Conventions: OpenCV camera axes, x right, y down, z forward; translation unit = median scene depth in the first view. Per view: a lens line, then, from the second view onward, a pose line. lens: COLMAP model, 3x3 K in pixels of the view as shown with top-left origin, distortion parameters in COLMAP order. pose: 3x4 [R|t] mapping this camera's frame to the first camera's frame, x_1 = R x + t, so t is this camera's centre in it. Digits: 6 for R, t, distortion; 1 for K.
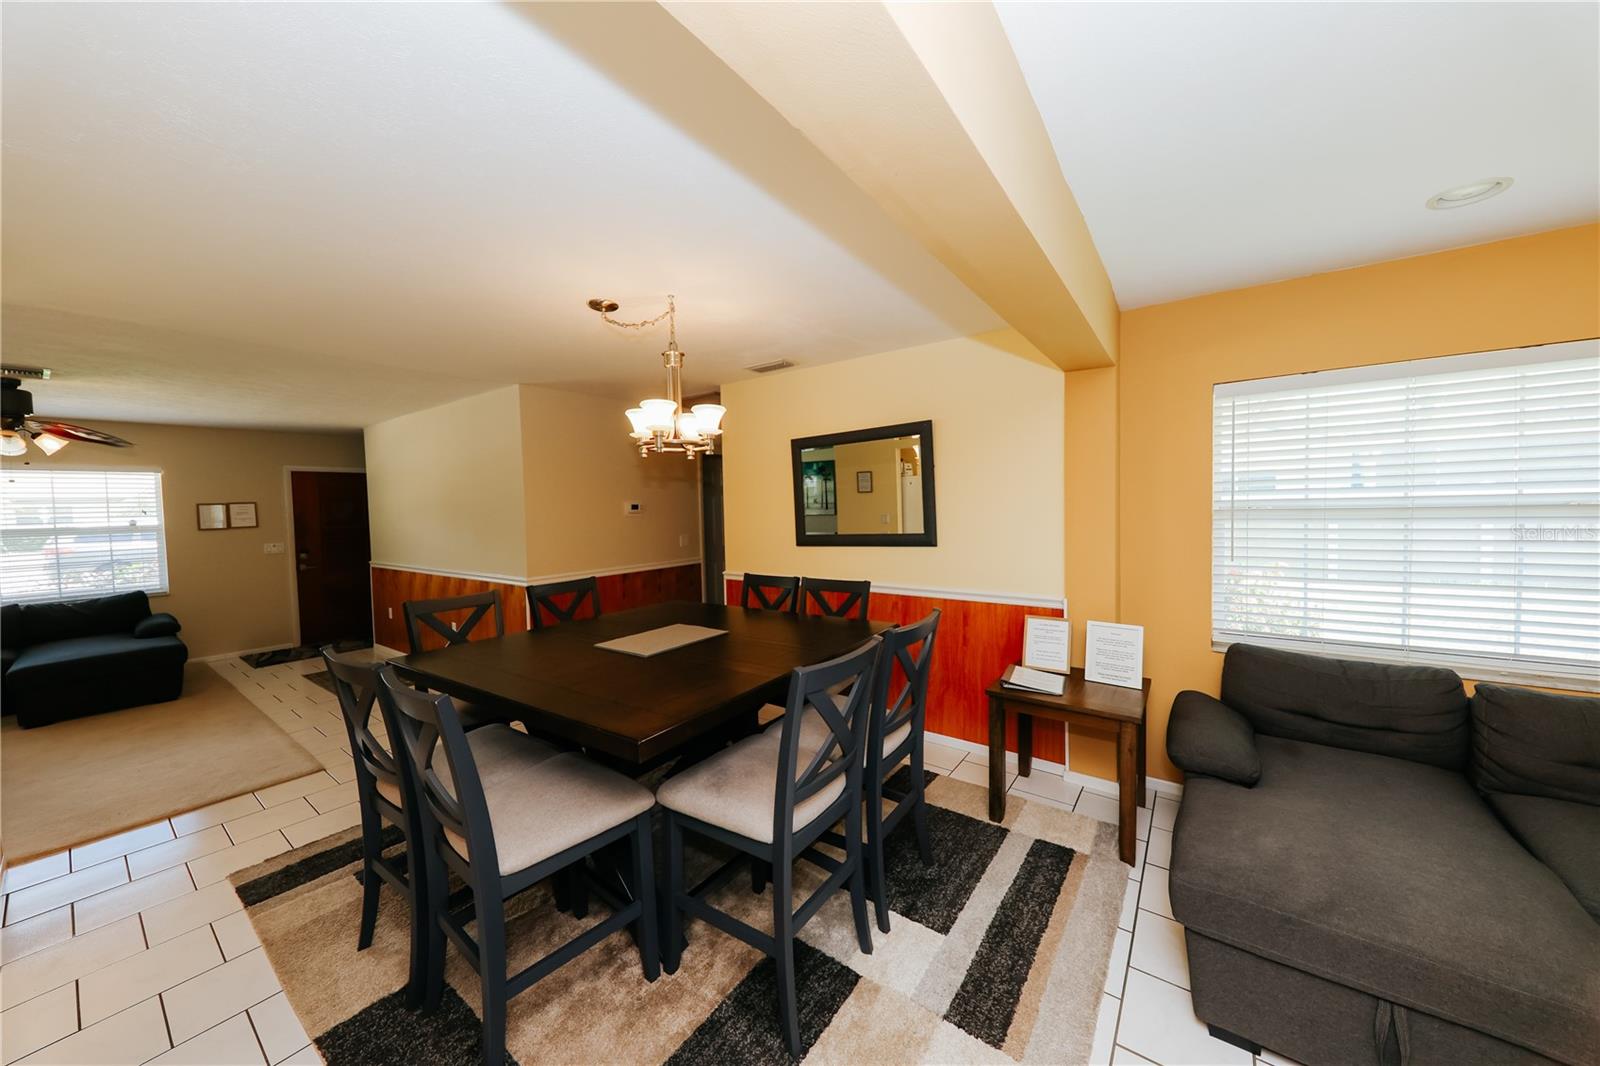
lens RADIAL K [[548.1, 0, 798.9], [0, 548.1, 528.8], [0, 0, 1]] dist [0.011119, -0.007096]
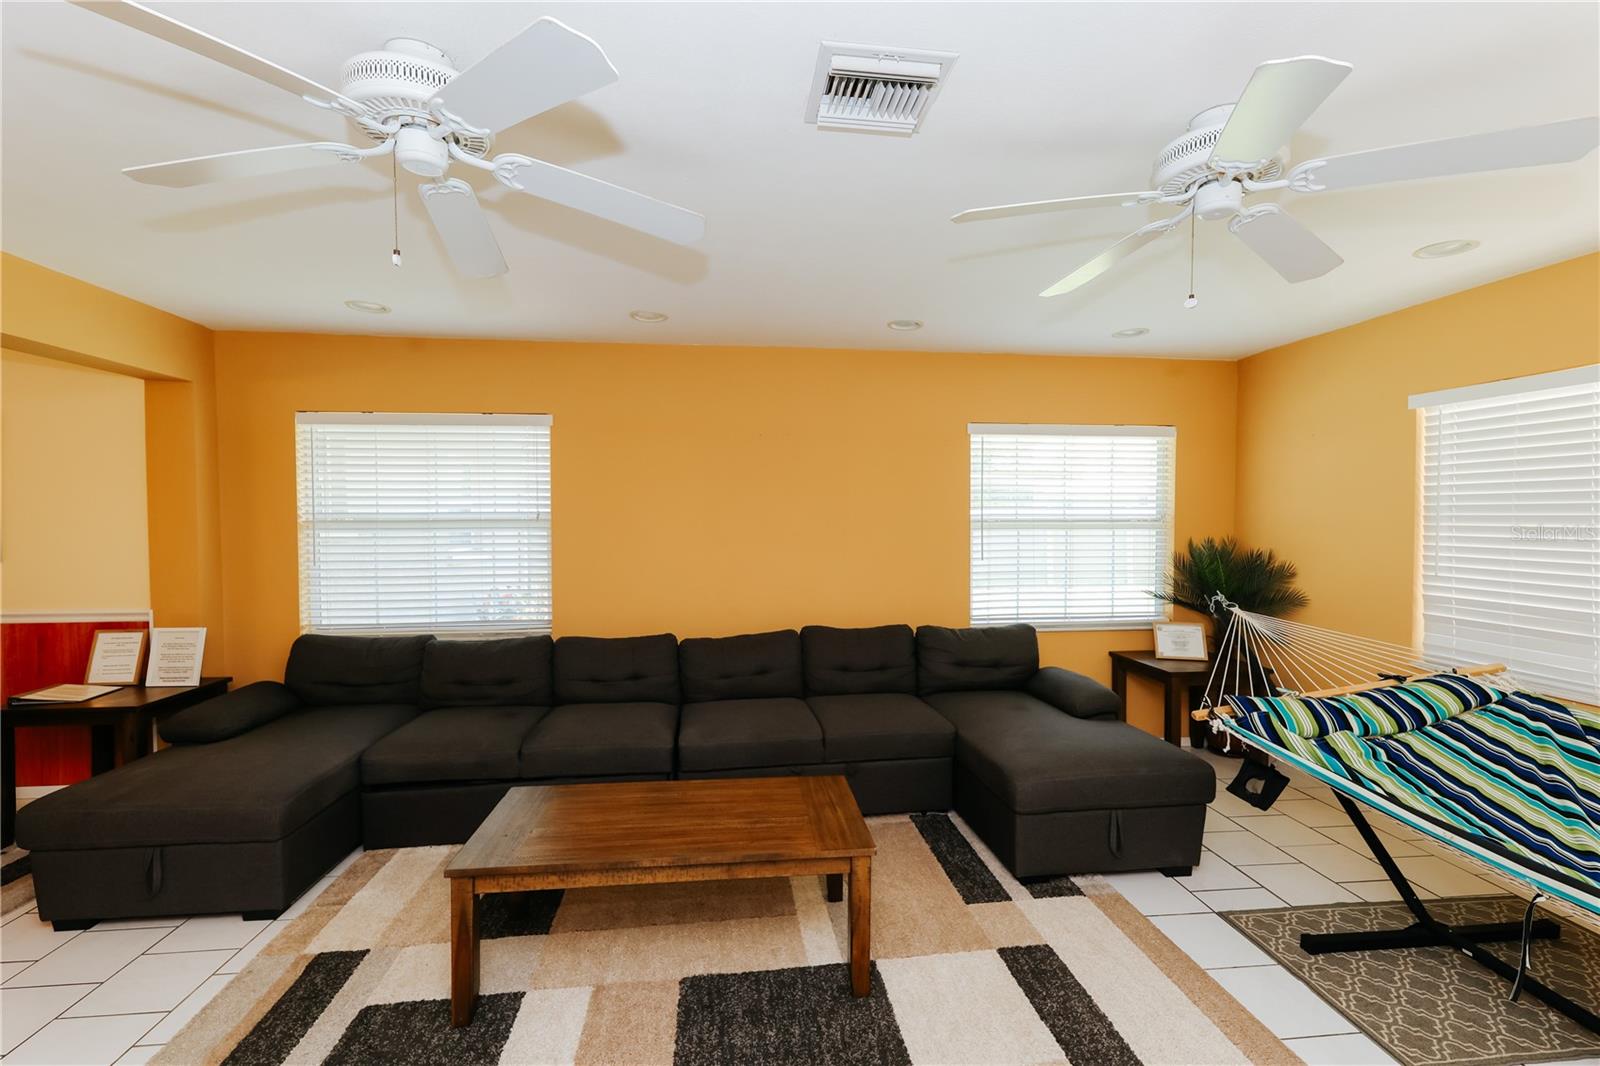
lens RADIAL K [[740.9, 0, 800.0], [0, 740.9, 533.0], [0, 0, 1]] dist [0.021205, 0.000051]
pose [[0.742261, -0.000587, 0.670111, 0.458595], [0.011243, 0.999870, -0.011577, 0.018991], [-0.670016, 0.016127, 0.742171, -0.807344]]
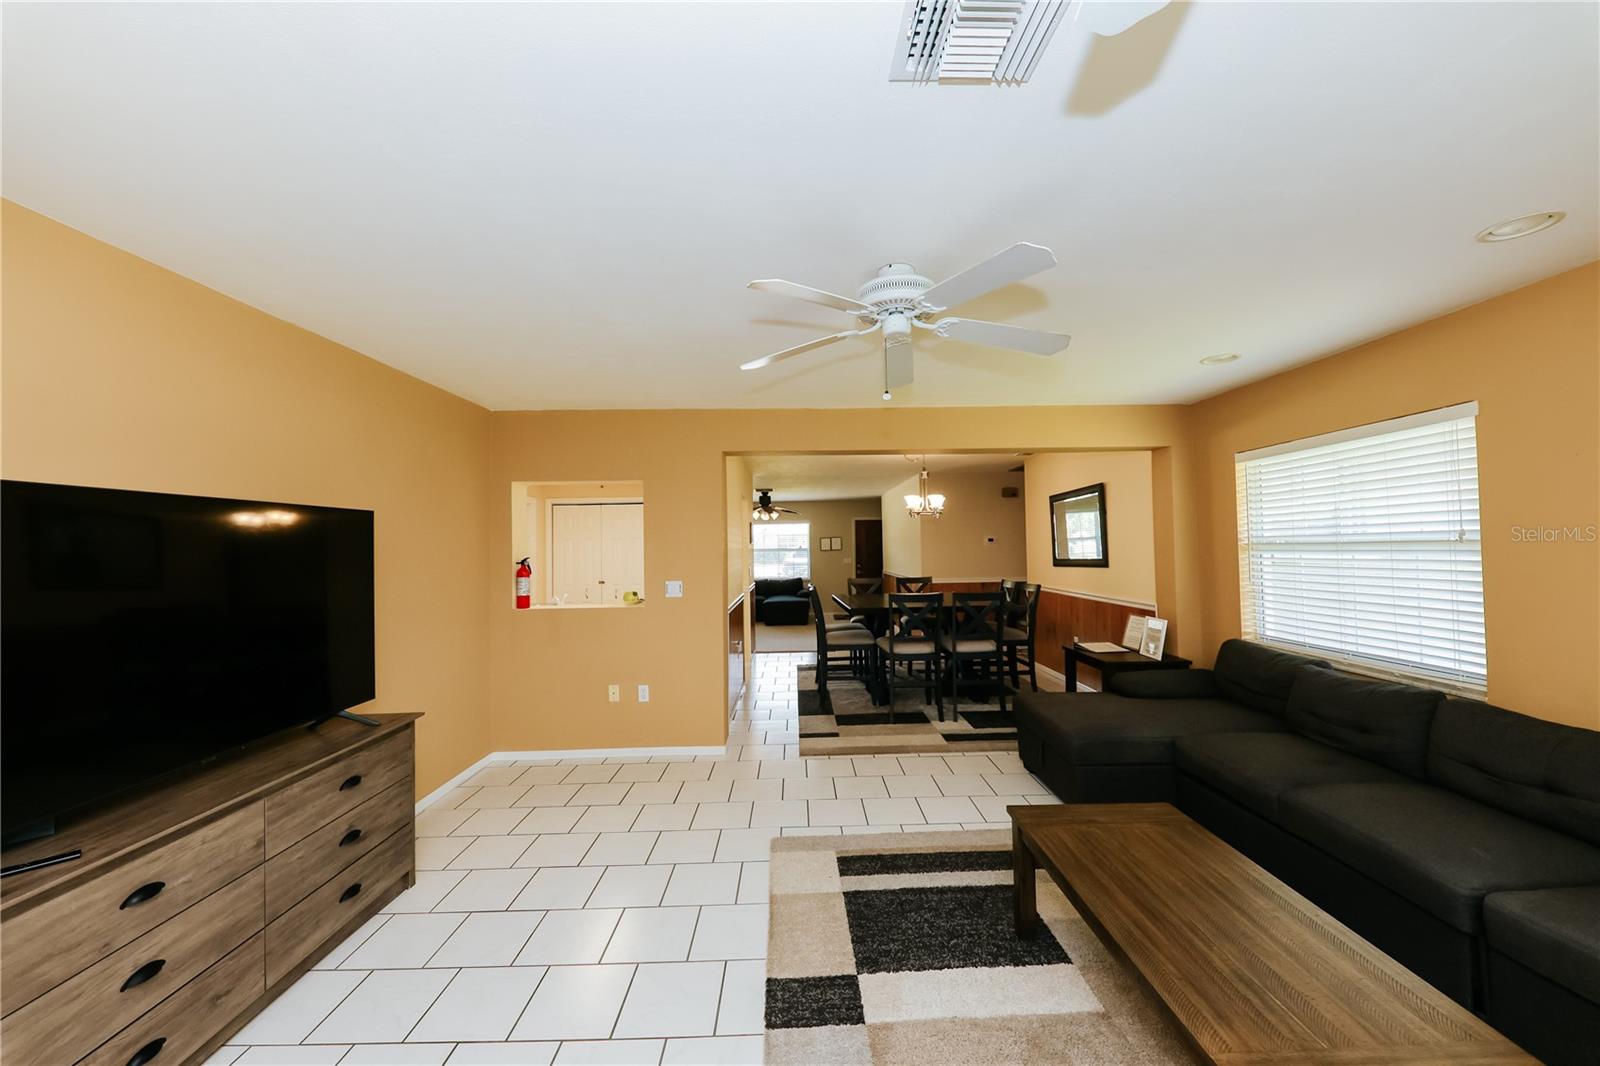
lens RADIAL K [[571.3, 0, 800.0], [0, 571.3, 533.0], [0, 0, 1]] dist [-0.001014, -0.000109]
pose [[0.596724, -0.010606, -0.802376, 1.175465], [-0.024666, 0.999198, -0.031552, 0.010445], [0.802067, 0.038620, 0.595984, -0.693785]]
